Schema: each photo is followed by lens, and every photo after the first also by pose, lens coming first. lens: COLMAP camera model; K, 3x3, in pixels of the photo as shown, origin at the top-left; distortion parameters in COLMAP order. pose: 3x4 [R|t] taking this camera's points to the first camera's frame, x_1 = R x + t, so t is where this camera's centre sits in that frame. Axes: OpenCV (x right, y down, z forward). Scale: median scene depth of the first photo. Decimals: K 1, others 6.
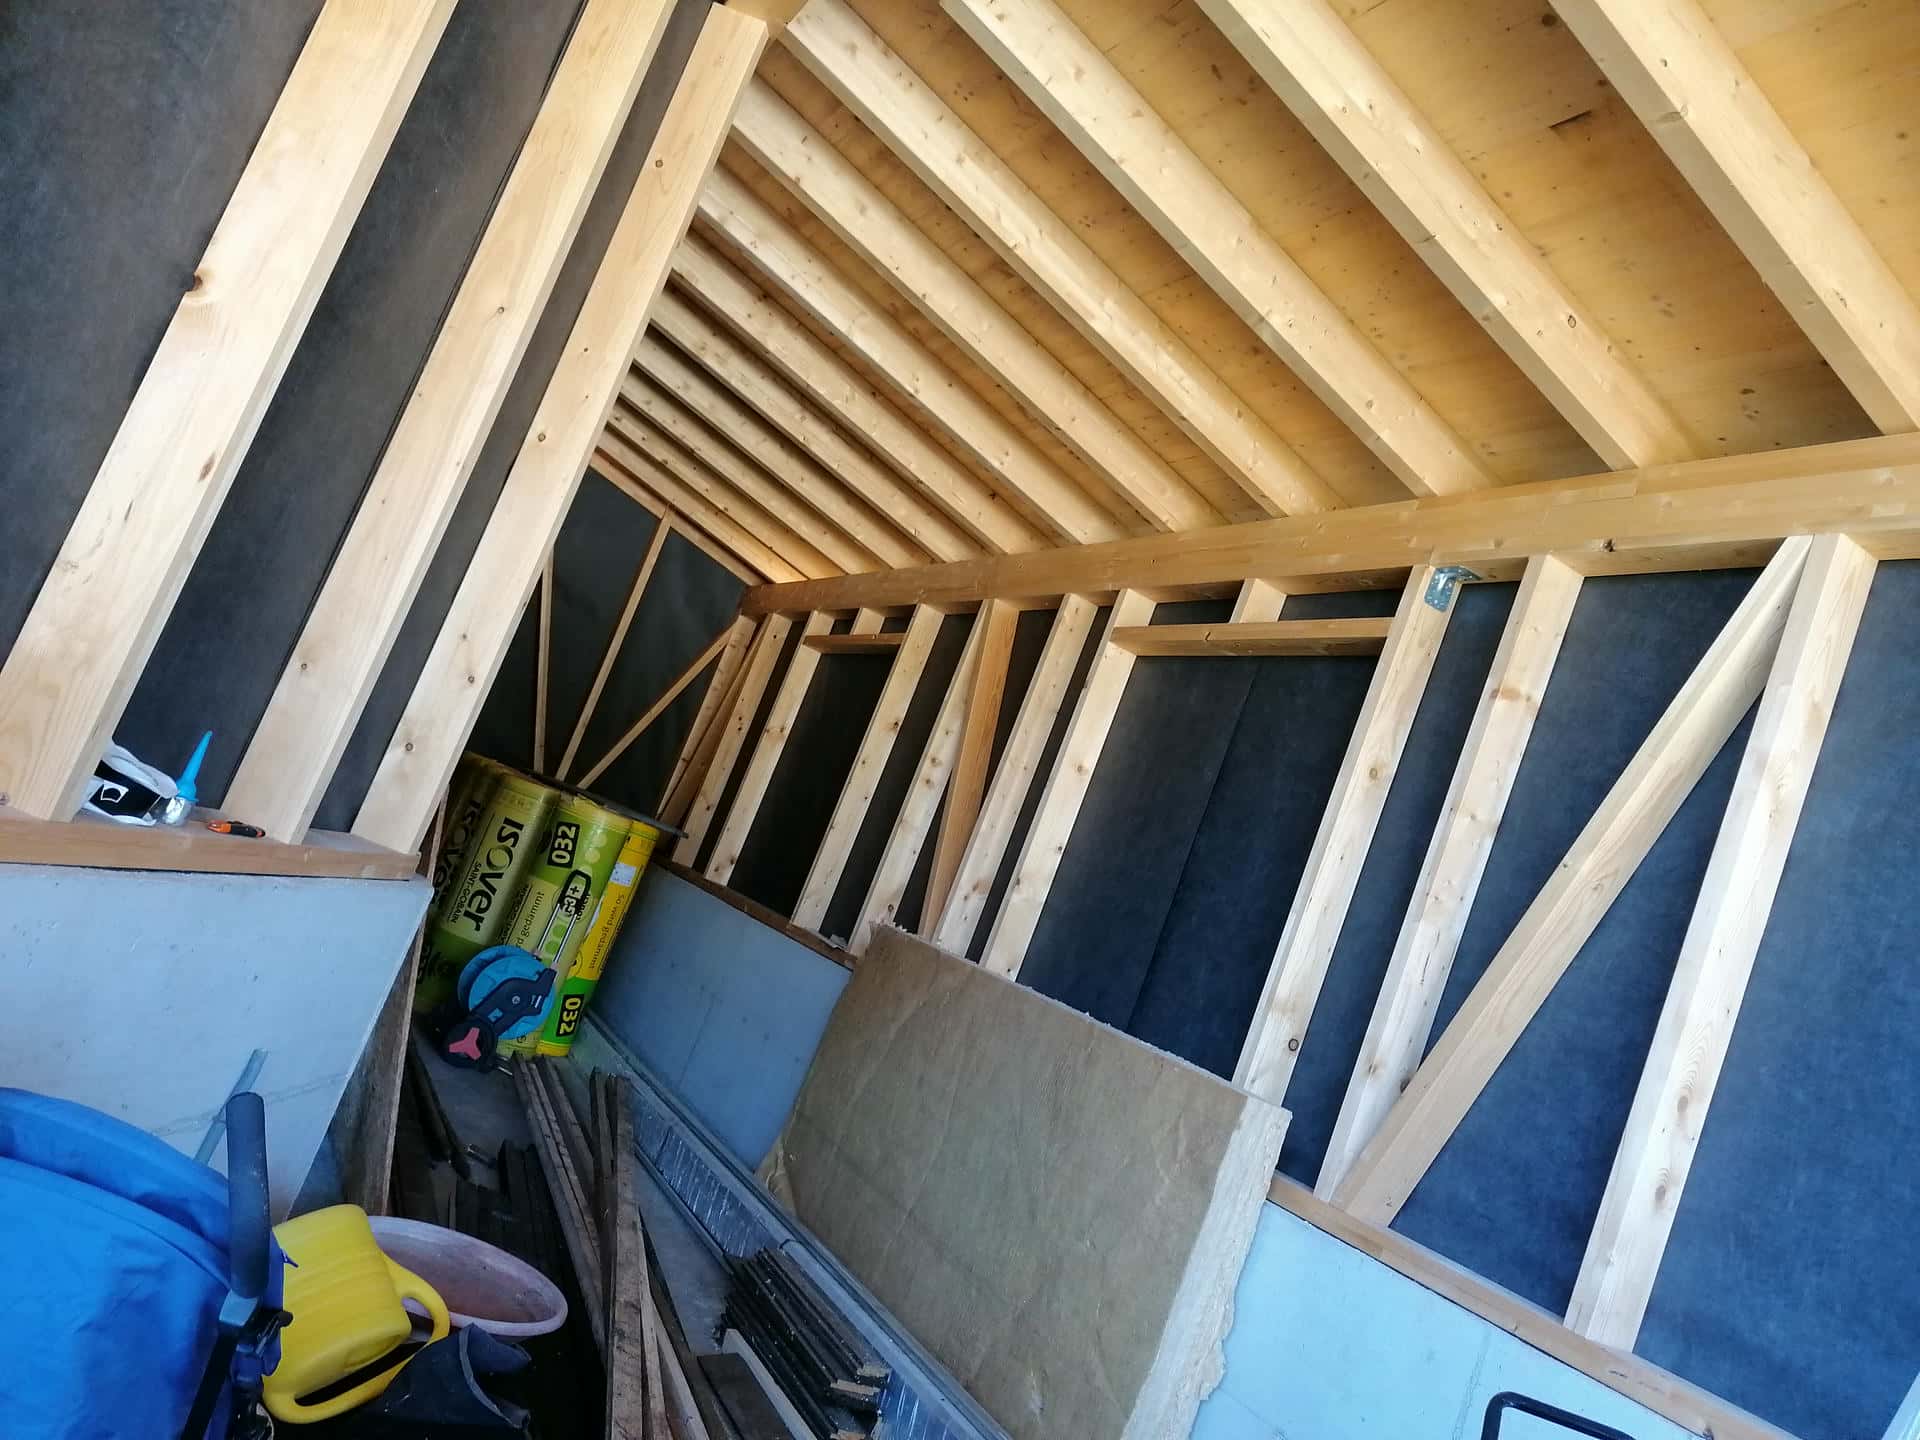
lens RADIAL K [[1418.0, 0, 953.9], [0, 1418.0, 705.9], [0, 0, 1]] dist [0.077098, -0.087555]
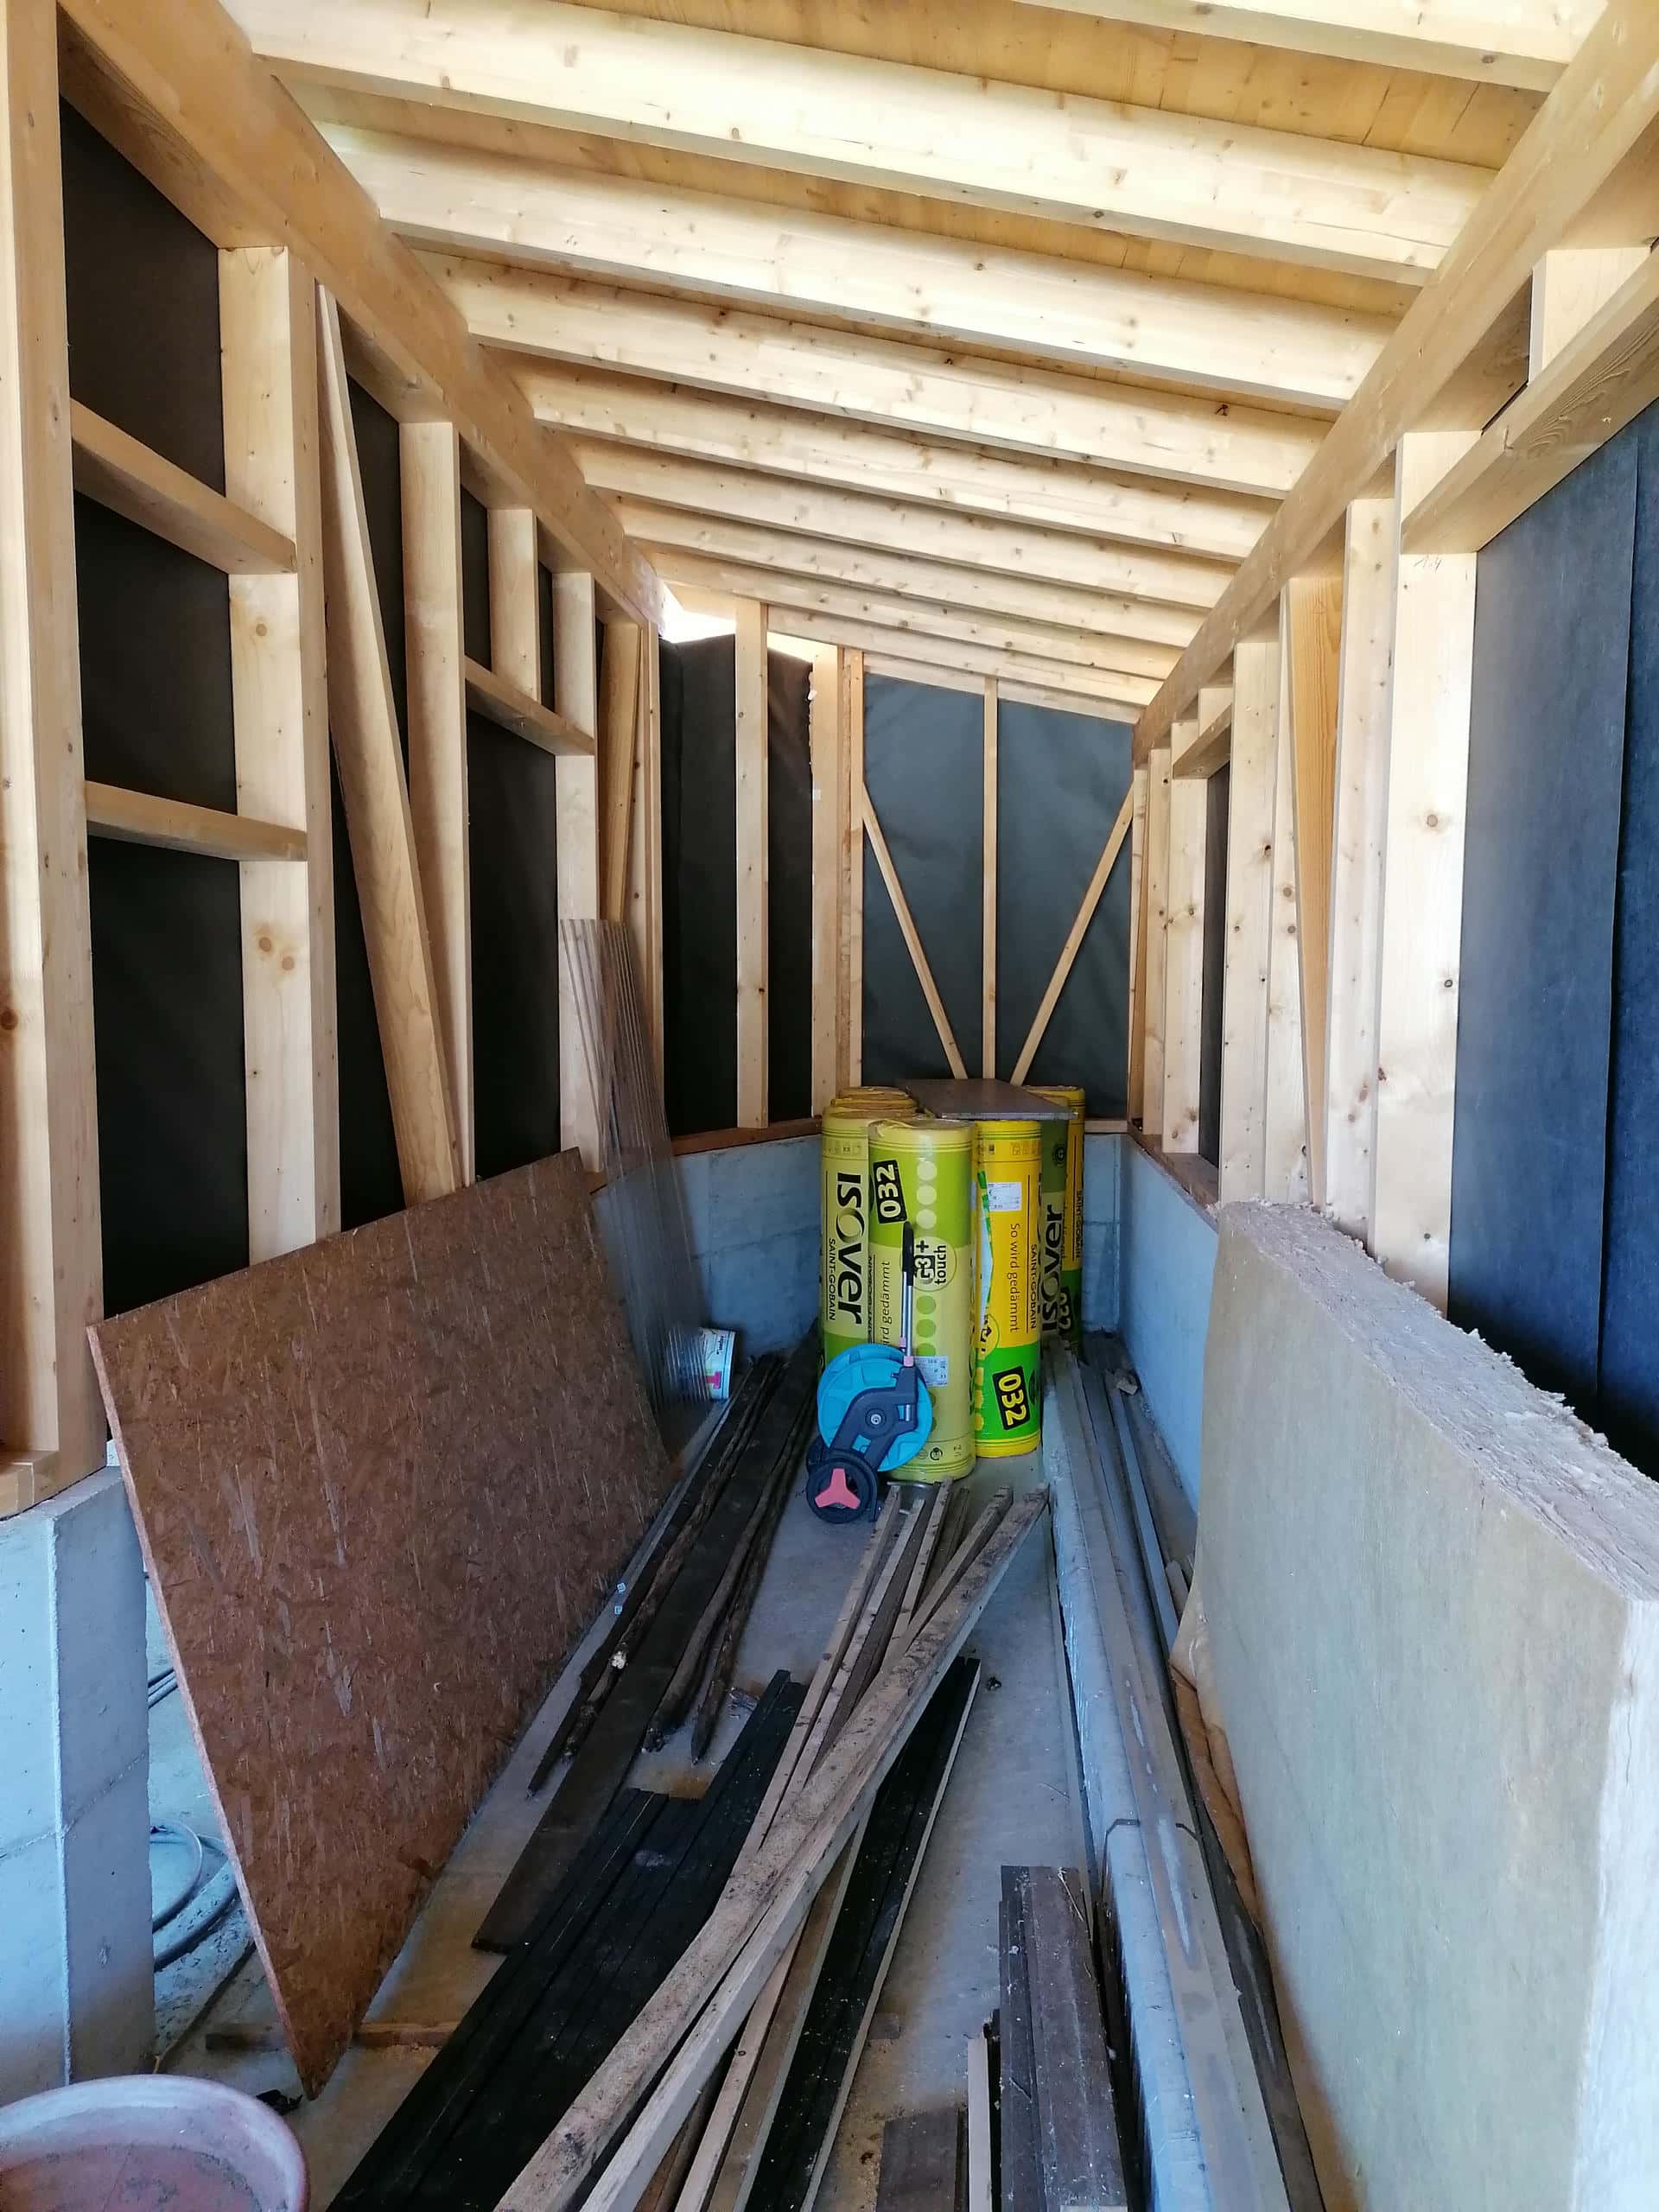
lens RADIAL K [[1633.6, 0, 822.8], [0, 1633.6, 1107.8], [0, 0, 1]] dist [0.077098, -0.087555]
pose [[0.785568, -0.316631, -0.531628, 0.274187], [0.376188, 0.926535, 0.004048, 0.075538], [0.491290, -0.203172, 0.846969, 0.524317]]
